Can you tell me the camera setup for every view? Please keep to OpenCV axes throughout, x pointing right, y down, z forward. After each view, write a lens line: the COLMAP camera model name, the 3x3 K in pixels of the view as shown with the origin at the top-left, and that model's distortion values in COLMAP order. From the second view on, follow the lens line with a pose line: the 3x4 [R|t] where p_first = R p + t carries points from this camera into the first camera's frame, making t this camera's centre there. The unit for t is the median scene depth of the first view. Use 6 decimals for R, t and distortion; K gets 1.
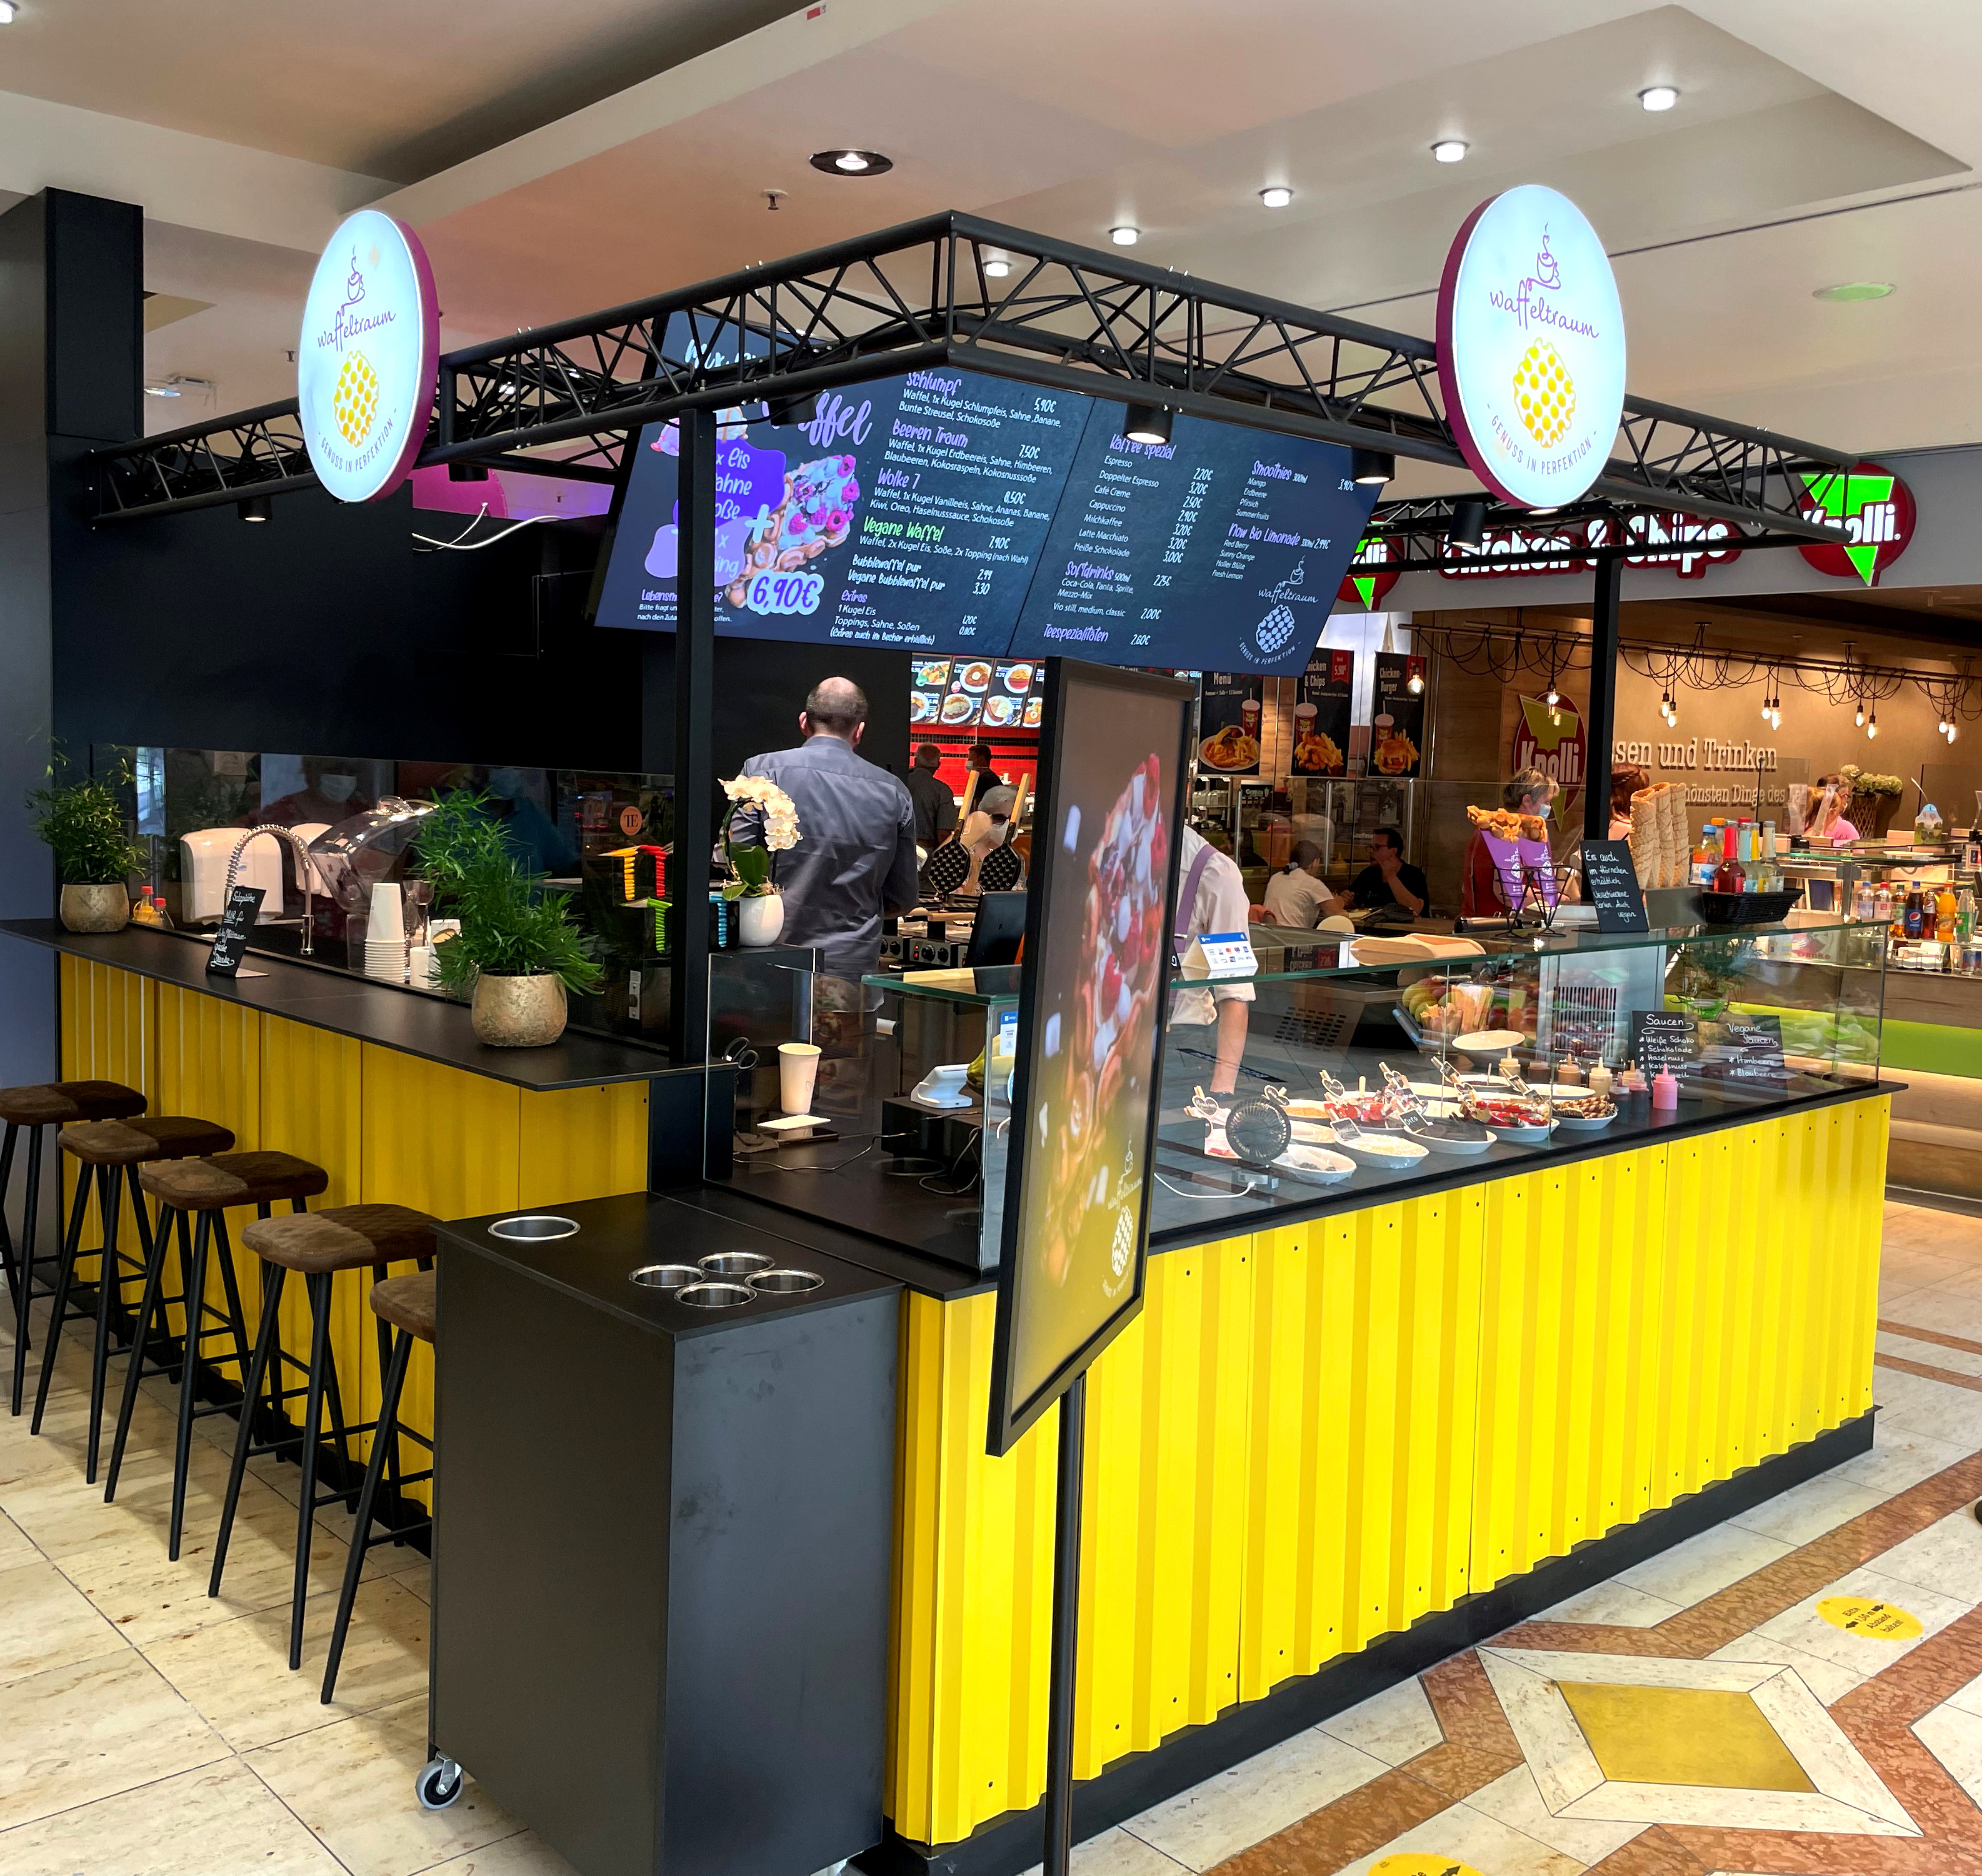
lens RADIAL K [[1979.2, 0, 992.3], [0, 1979.2, 925.1], [0, 0, 1]] dist [0.025737, 0.000000]
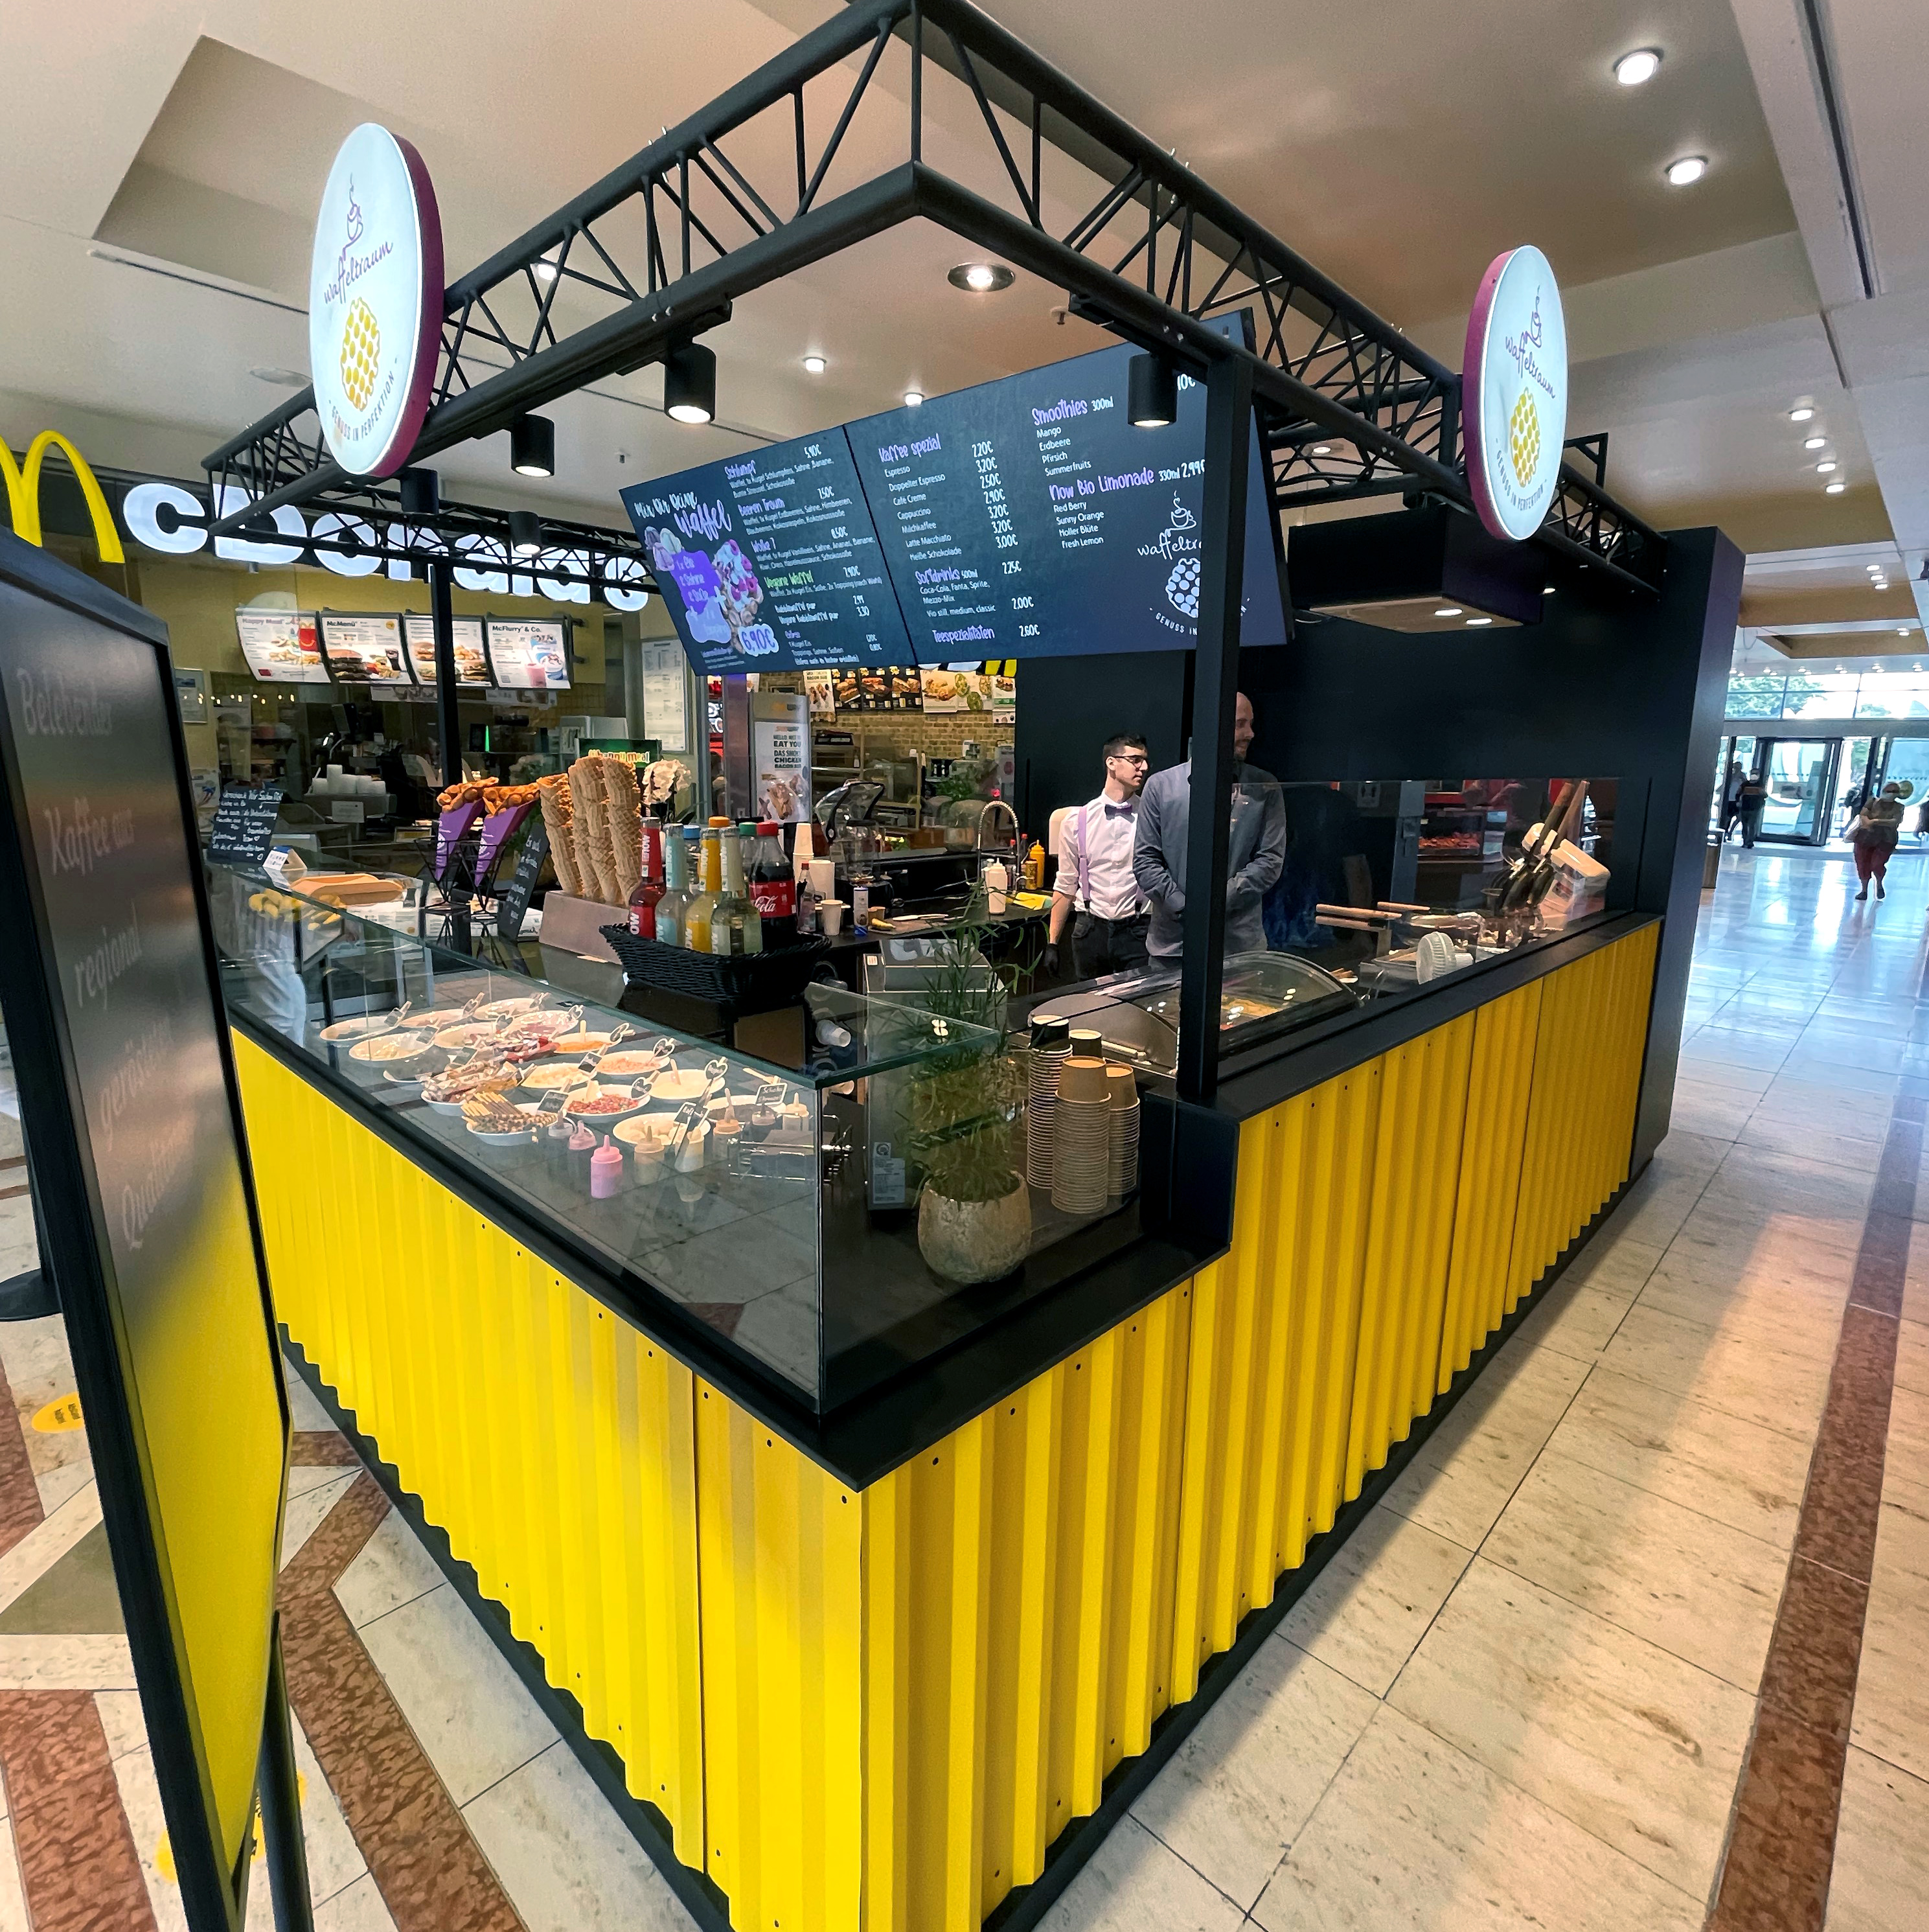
lens RADIAL K [[1051.2, 0, 964.9], [0, 1051.2, 938.5], [0, 0, 1]] dist [-0.015446, 0.001278]
pose [[0.078288, 0.153034, -0.985115, 0.733222], [-0.104261, 0.983986, 0.144573, -0.075110], [0.991464, 0.091391, 0.092990, 1.100102]]
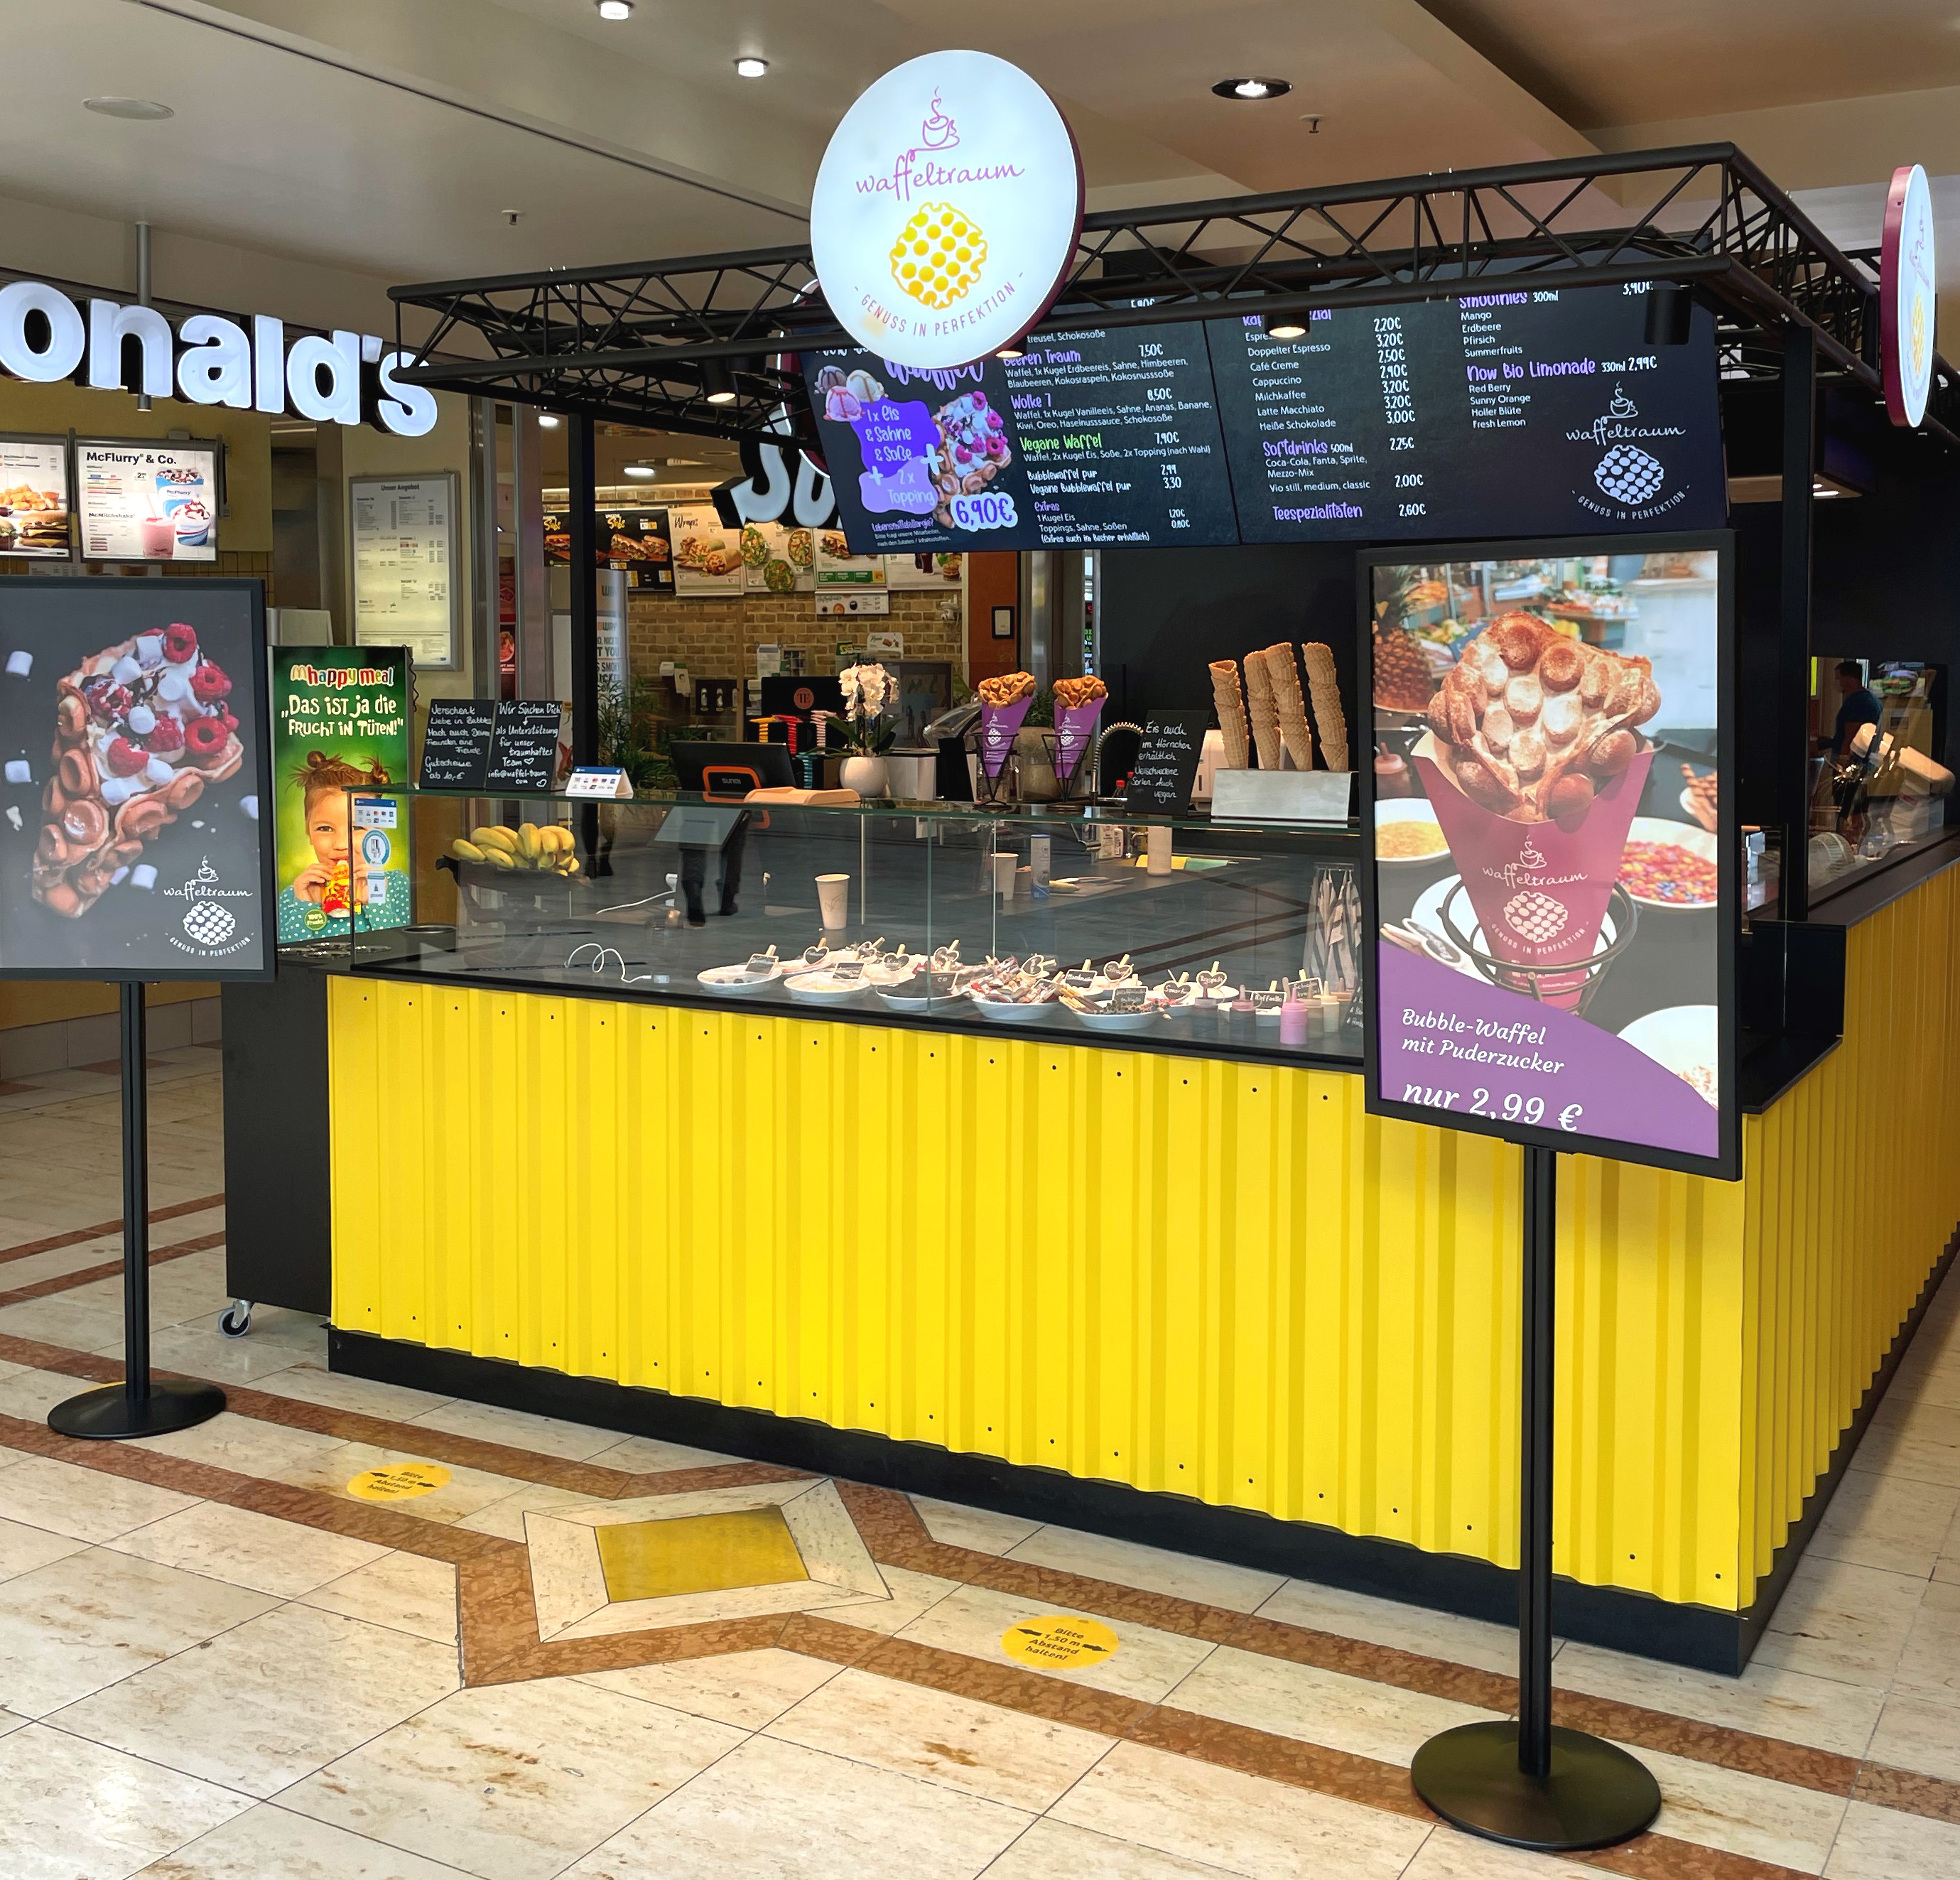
lens RADIAL K [[2204.6, 0, 975.0], [0, 2204.6, 821.0], [0, 0, 1]] dist [0.048884, 0.000000]
pose [[0.301219, 0.039437, -0.952739, 1.166600], [-0.077707, 0.996836, 0.016694, -0.003219], [0.950383, 0.069006, 0.303331, 0.602211]]
